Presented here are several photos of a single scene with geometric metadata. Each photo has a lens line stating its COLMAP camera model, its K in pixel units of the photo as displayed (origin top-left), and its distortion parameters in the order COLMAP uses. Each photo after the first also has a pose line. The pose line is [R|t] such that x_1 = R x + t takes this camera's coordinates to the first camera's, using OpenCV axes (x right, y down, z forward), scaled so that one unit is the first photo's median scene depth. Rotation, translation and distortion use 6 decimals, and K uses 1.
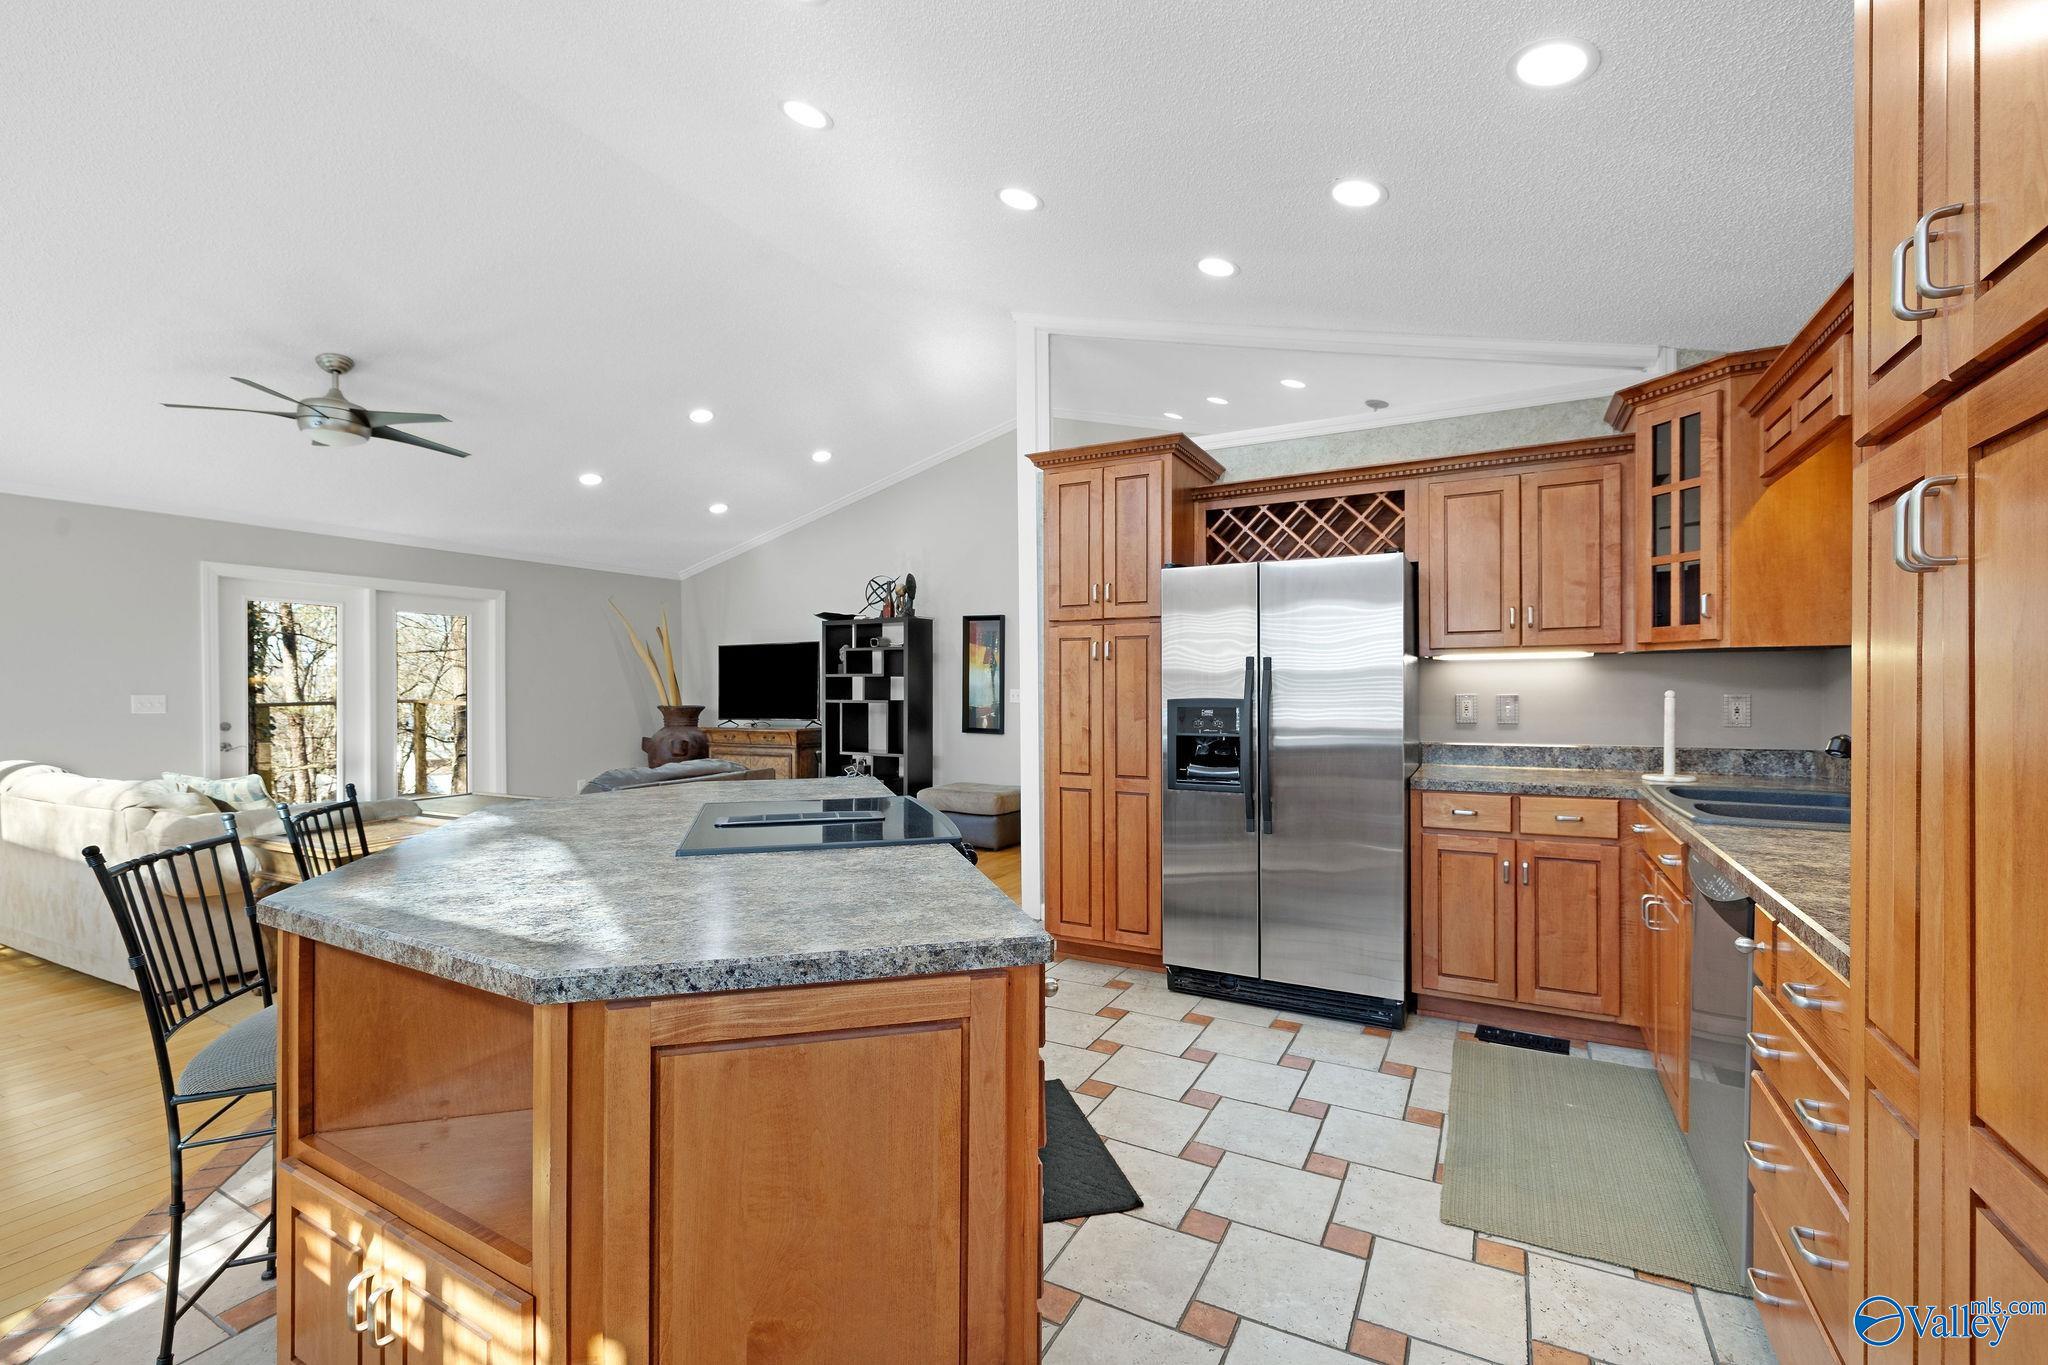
lens RADIAL K [[874.1, 0, 1021.1], [0, 874.1, 691.1], [0, 0, 1]] dist [-0.000225, -0.000120]
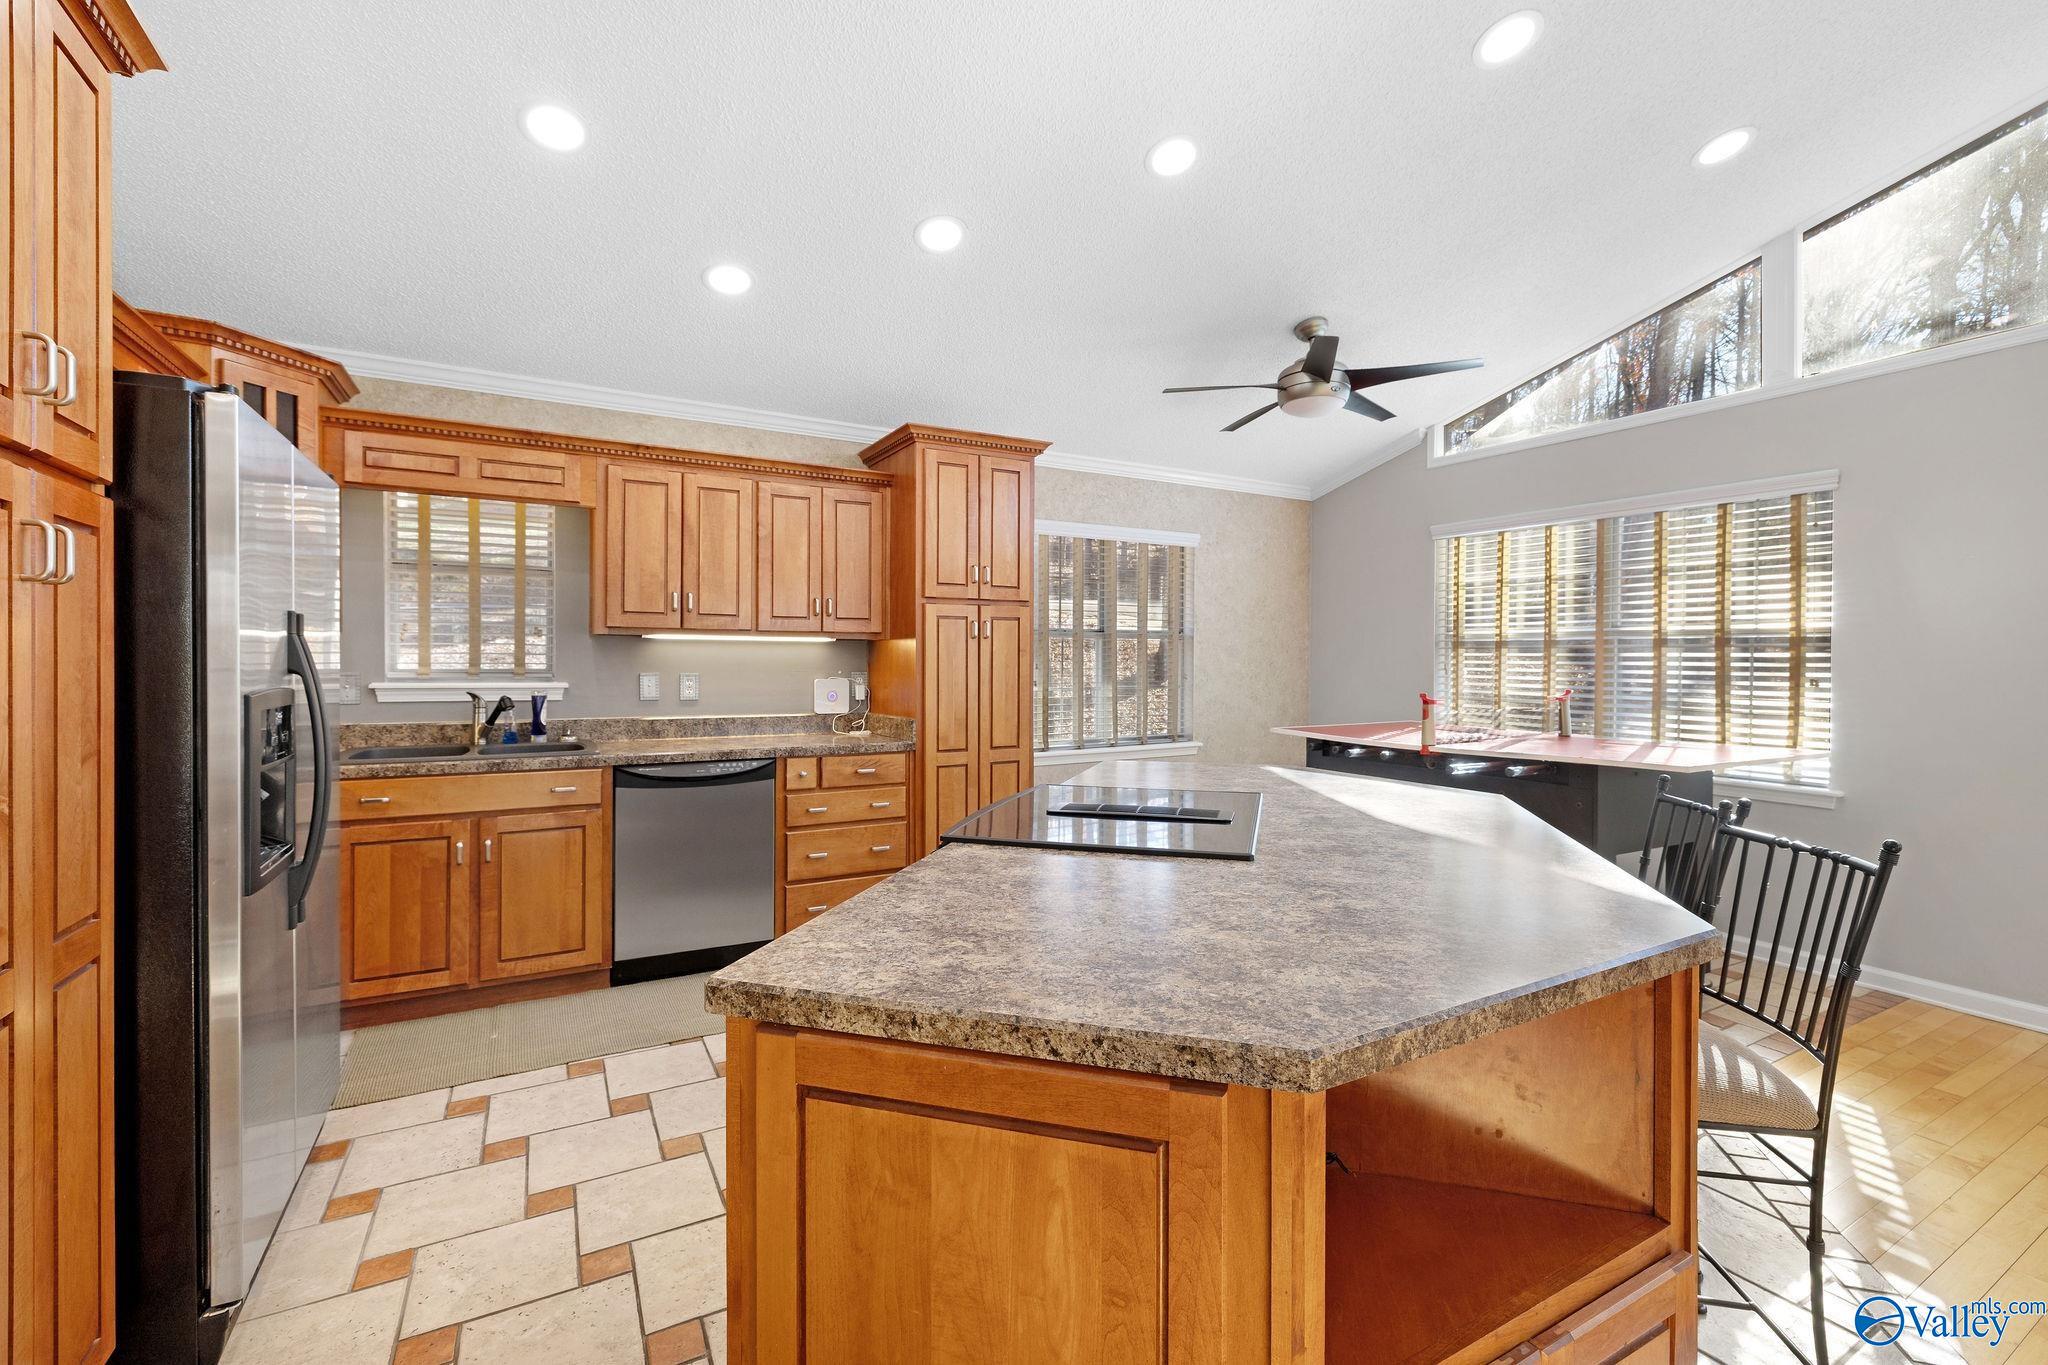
lens RADIAL K [[864.3, 0, 1026.5], [0, 864.3, 677.1], [0, 0, 1]] dist [-0.002038, -0.000279]
pose [[-0.847346, -0.009019, 0.530965, -0.191779], [0.003108, 0.999754, 0.021943, -0.003882], [-0.531033, 0.020243, -0.847109, 0.563819]]
